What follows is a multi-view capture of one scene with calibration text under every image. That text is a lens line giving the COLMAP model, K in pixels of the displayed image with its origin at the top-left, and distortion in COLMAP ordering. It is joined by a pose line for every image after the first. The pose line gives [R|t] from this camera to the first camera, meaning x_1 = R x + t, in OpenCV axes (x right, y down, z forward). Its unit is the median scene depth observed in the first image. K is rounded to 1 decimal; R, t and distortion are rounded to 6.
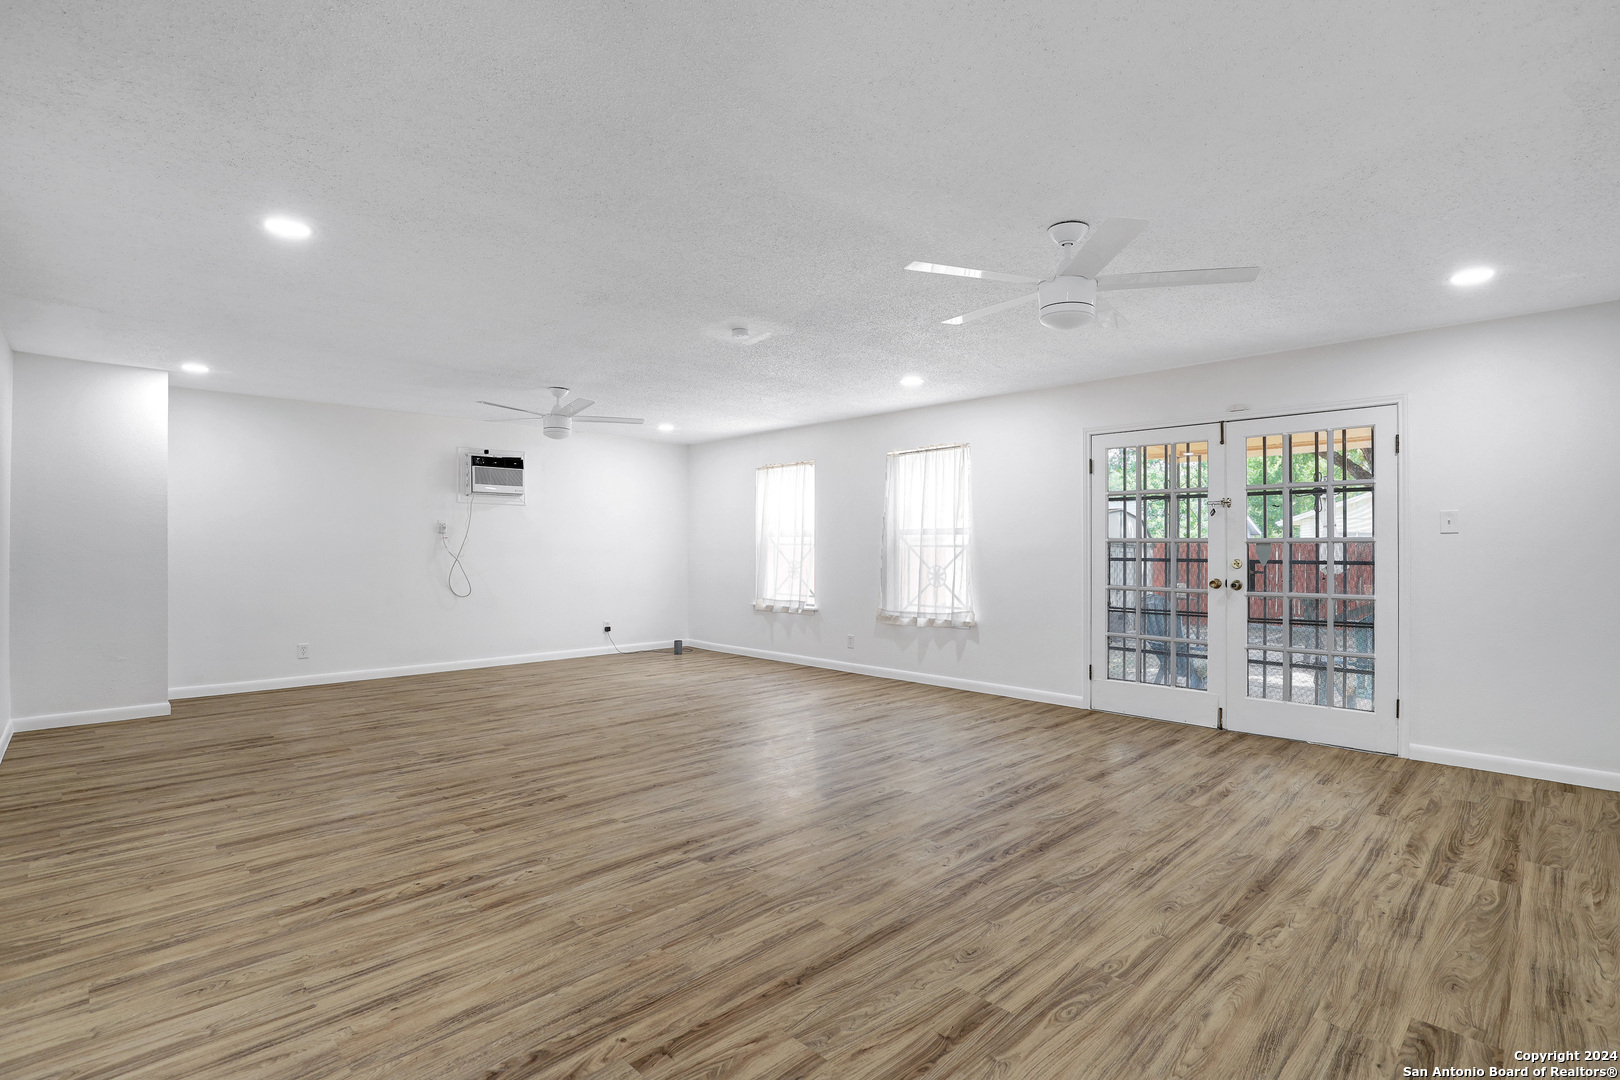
lens RADIAL K [[746.5, 0, 823.5], [0, 746.5, 542.2], [0, 0, 1]] dist [-0.029192, -0.000389]
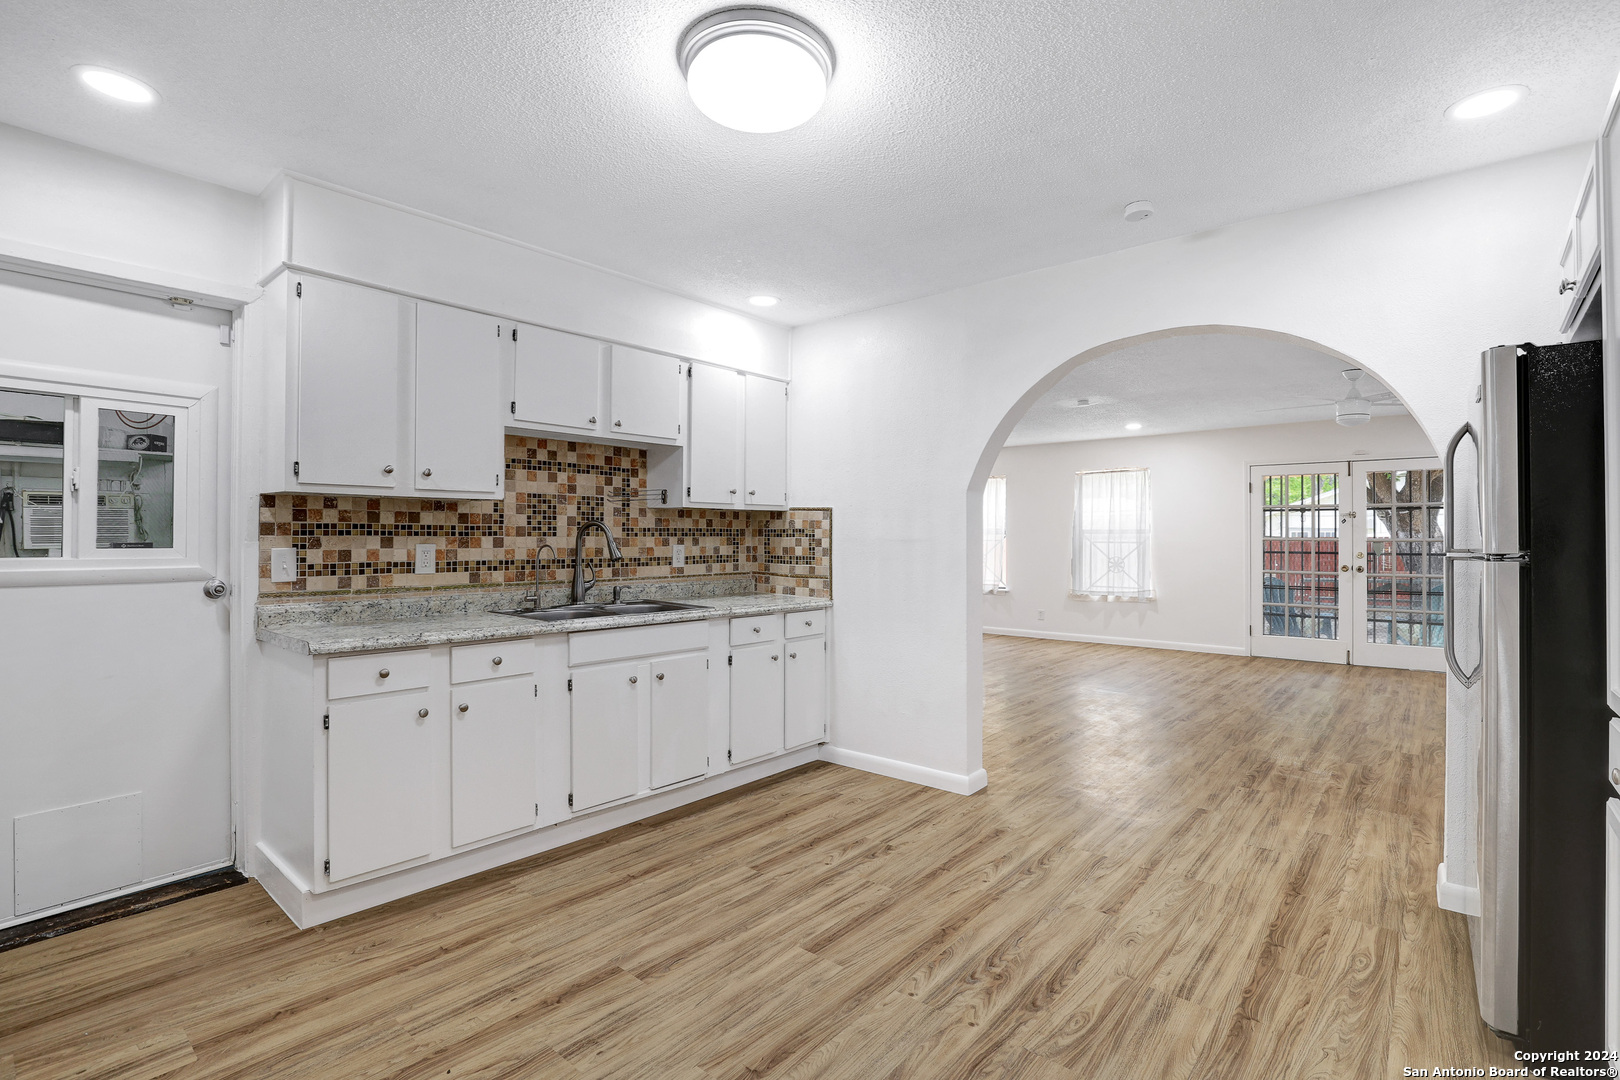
lens RADIAL K [[744.4, 0, 833.6], [0, 744.4, 535.7], [0, 0, 1]] dist [-0.024645, 0.000378]
pose [[0.996149, 0.002359, 0.087642, -0.963451], [-0.002852, 0.999981, 0.005500, -0.022220], [-0.087627, -0.005729, 0.996137, -0.591132]]
